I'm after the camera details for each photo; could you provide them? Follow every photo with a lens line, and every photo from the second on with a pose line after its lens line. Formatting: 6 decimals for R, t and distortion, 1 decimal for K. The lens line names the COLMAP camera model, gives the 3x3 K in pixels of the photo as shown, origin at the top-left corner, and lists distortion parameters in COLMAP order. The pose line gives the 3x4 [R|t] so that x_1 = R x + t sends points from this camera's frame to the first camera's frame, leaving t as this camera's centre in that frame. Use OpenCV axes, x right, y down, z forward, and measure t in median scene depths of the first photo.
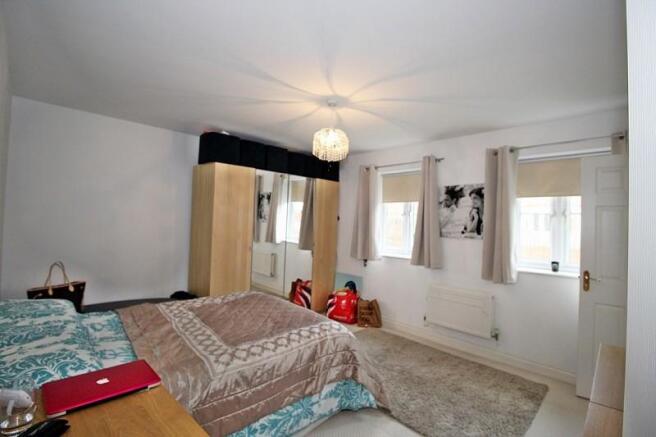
lens RADIAL K [[303.7, 0, 328.0], [0, 303.7, 215.7], [0, 0, 1]] dist [0.001626, -0.012494]
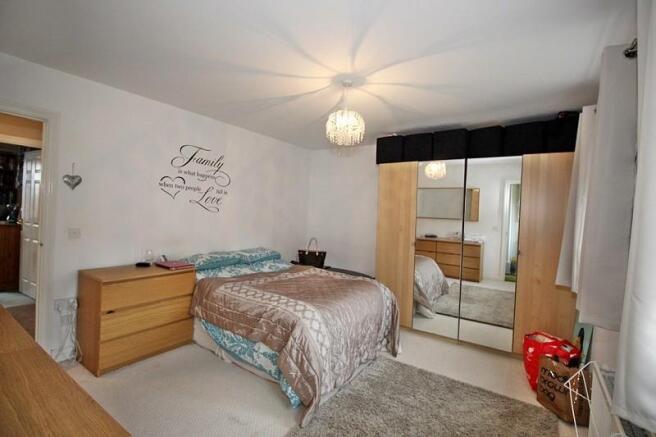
lens RADIAL K [[303.7, 0, 328.0], [0, 303.7, 215.7], [0, 0, 1]] dist [0.001626, -0.012494]
pose [[0.176583, -0.019215, -0.984098, 0.923250], [-0.022613, 0.999466, -0.023573, 0.064507], [0.984026, 0.026416, 0.176054, 0.786150]]
